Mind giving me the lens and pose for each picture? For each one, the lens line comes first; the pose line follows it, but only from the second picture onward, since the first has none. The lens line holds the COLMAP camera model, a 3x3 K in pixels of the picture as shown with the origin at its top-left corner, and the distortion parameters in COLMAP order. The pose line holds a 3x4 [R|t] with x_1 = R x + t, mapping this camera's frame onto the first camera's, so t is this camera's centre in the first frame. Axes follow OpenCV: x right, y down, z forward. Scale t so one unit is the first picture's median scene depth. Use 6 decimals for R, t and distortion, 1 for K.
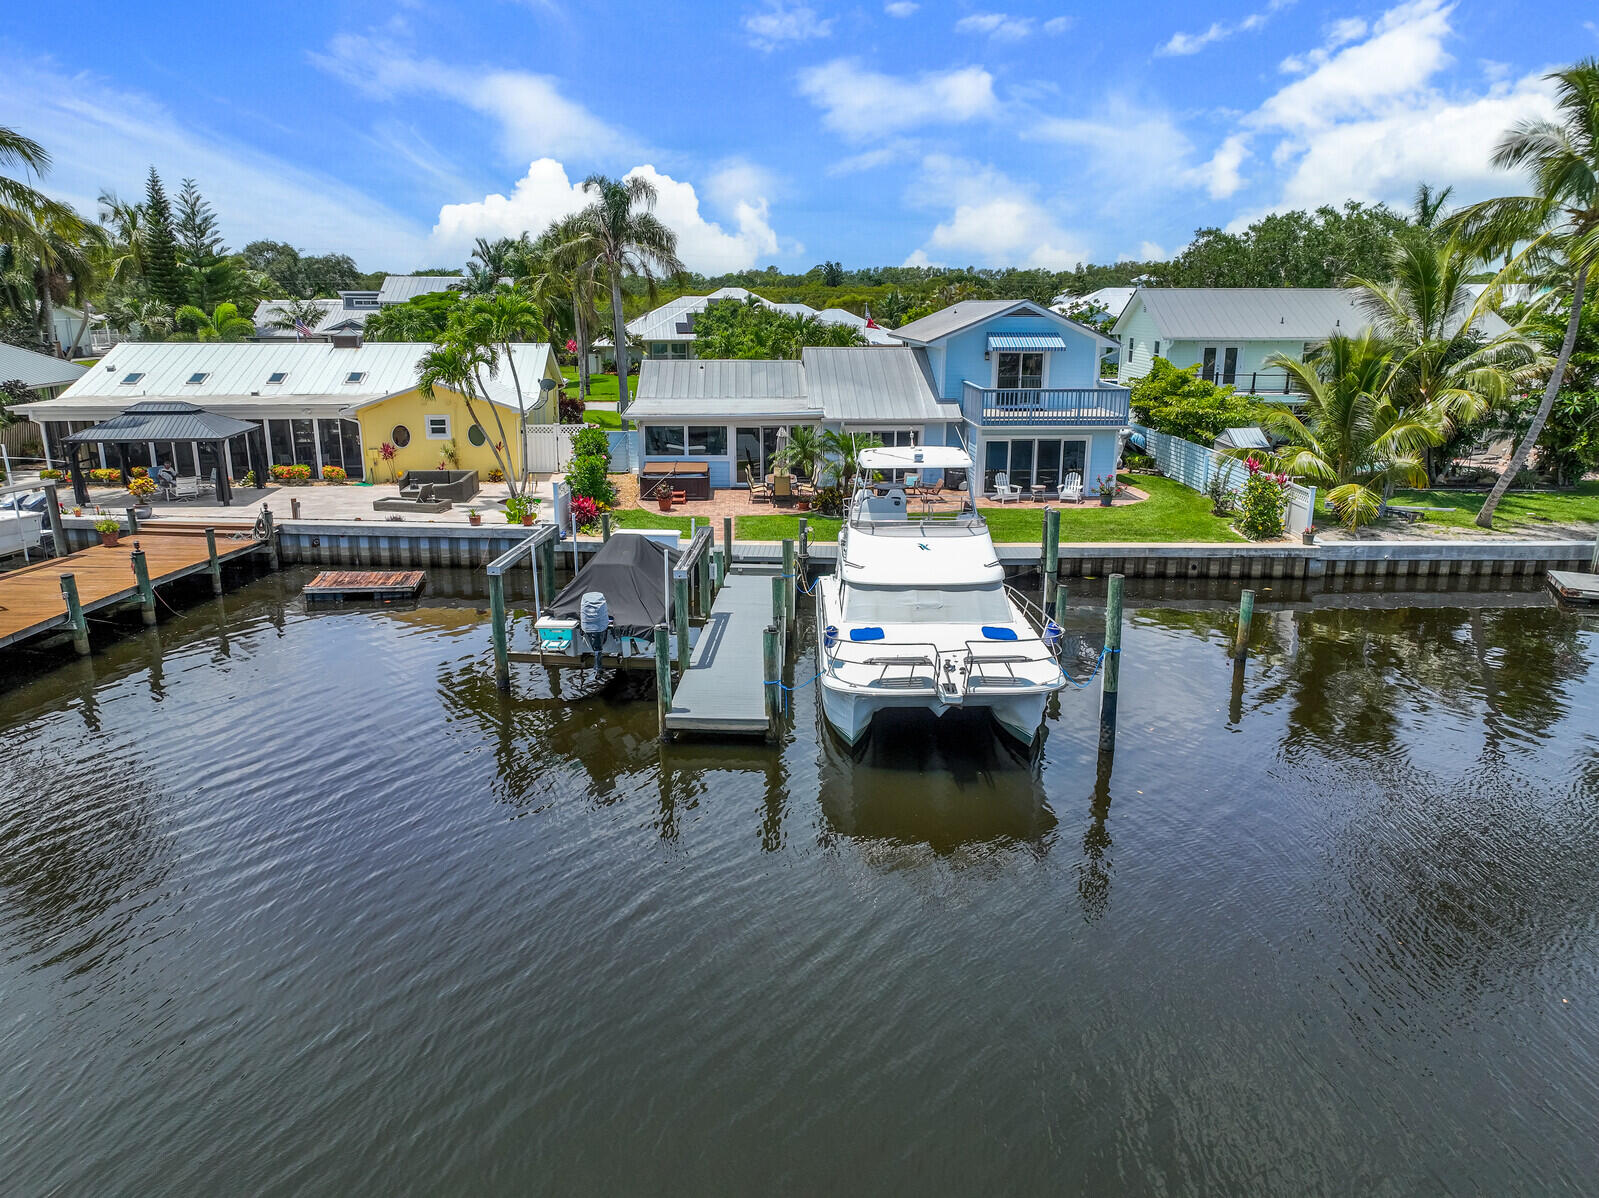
lens RADIAL K [[1115.4, 0, 799.5], [0, 1115.4, 599.0], [0, 0, 1]] dist [0.002344, 0.004389]
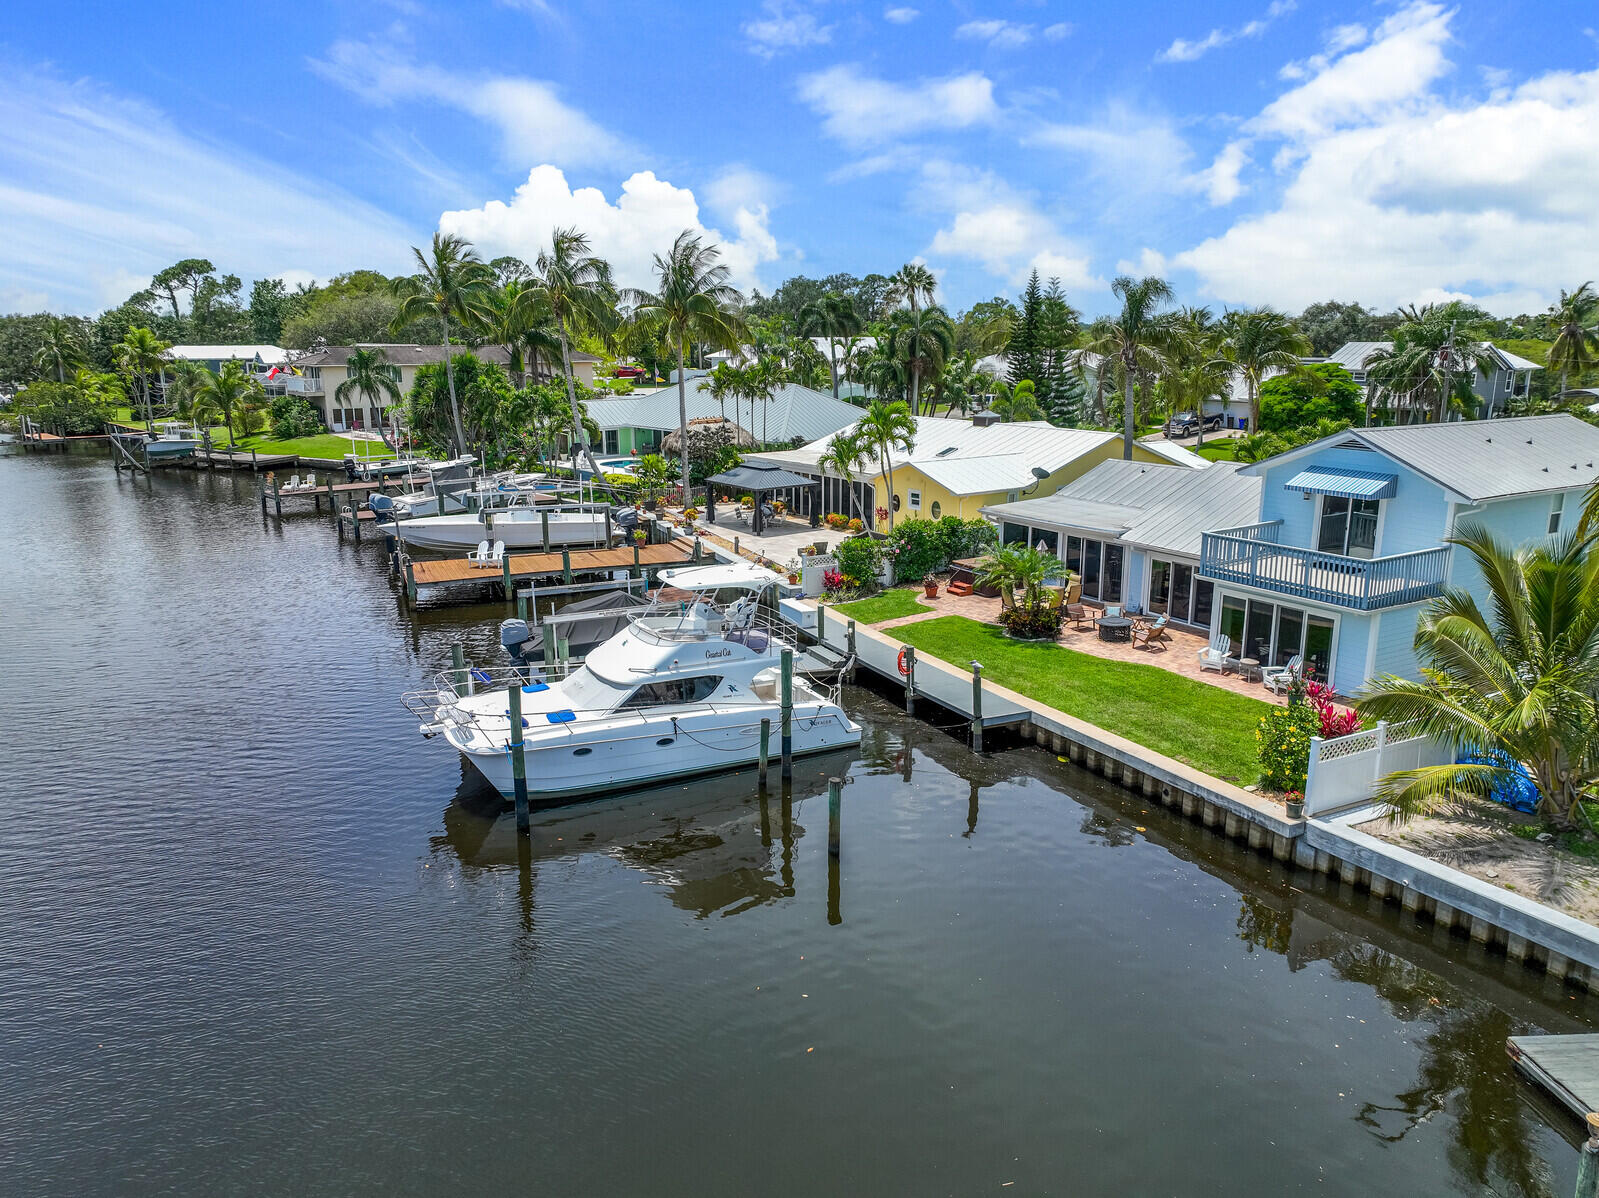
lens RADIAL K [[1115.4, 0, 799.5], [0, 1115.4, 599.0], [0, 0, 1]] dist [0.002344, 0.004389]
pose [[0.480830, 0.195986, -0.854630, 0.734002], [-0.221273, 0.970274, 0.098014, -0.151240], [0.848435, 0.141978, 0.509903, 0.309508]]
